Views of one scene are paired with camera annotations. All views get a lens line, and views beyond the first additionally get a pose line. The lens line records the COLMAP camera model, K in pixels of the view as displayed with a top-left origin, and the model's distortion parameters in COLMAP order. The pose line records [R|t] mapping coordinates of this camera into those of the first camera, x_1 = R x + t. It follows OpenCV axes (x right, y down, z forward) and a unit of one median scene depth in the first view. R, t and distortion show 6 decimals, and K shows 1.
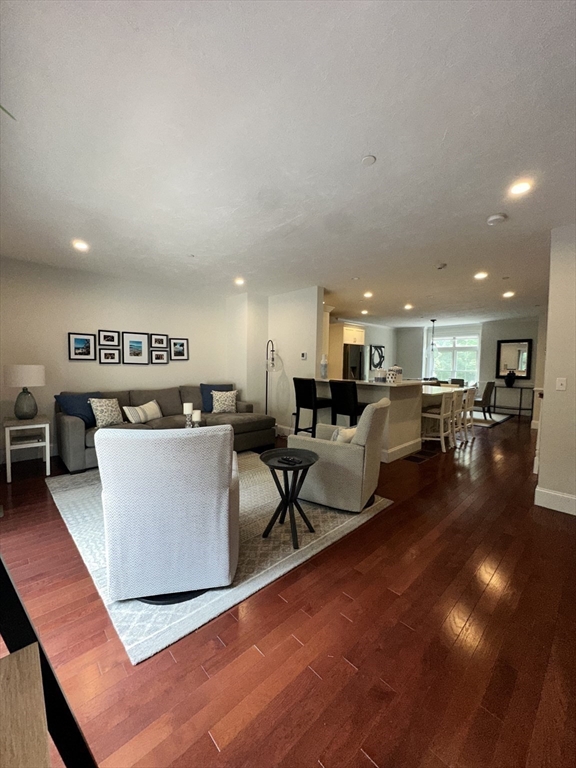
lens RADIAL K [[306.6, 0, 288.0], [0, 306.6, 384.0], [0, 0, 1]] dist [-0.003467, 0.000194]
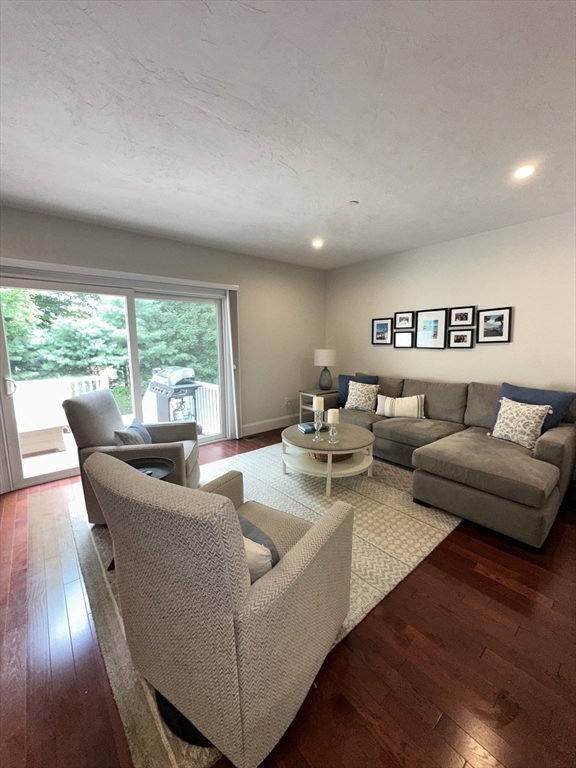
lens RADIAL K [[306.6, 0, 288.0], [0, 306.6, 384.0], [0, 0, 1]] dist [-0.003467, 0.000194]
pose [[-0.054012, 0.123369, -0.990890, 0.328257], [-0.061143, 0.990068, 0.126599, -0.048968], [0.996667, 0.067424, -0.045932, 0.630655]]
